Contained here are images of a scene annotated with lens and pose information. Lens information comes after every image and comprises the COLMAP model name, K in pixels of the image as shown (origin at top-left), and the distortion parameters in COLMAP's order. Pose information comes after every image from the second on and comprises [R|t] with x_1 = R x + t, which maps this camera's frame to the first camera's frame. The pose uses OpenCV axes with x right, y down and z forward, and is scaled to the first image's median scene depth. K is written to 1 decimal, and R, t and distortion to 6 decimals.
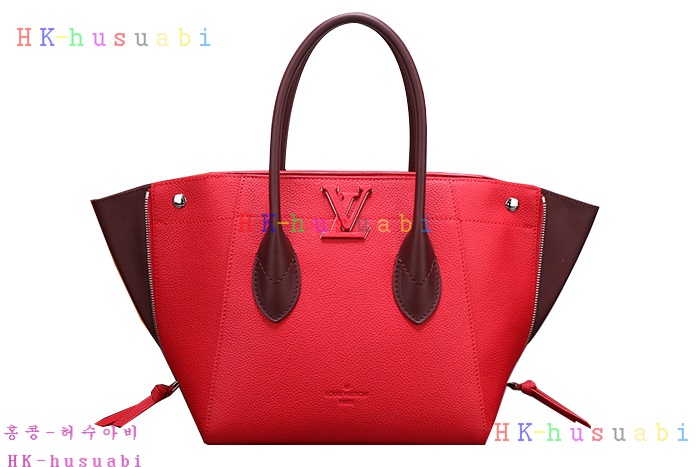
lens RADIAL K [[705.5, 0, 352.1], [0, 705.5, 229.5], [0, 0, 1]] dist [0.023199, 0.000000]
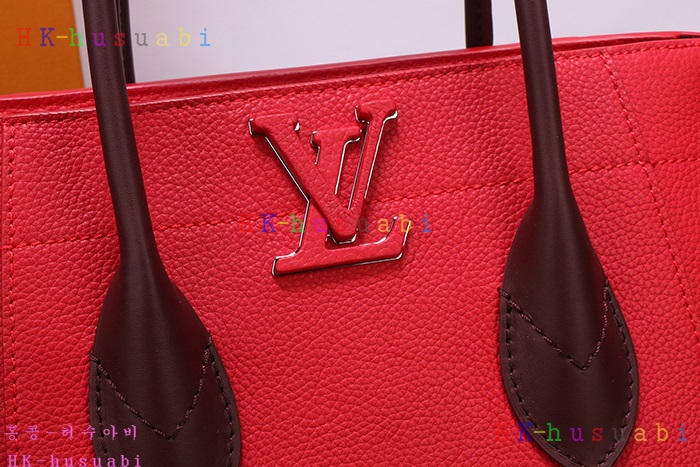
lens RADIAL K [[931.0, 0, 349.9], [0, 931.0, 232.5], [0, 0, 1]] dist [-0.044677, 0.000000]
pose [[0.983076, -0.149798, 0.105462, -0.051932], [0.139012, 0.984904, 0.103146, -0.048638], [-0.119321, -0.086740, 0.989059, 0.552043]]
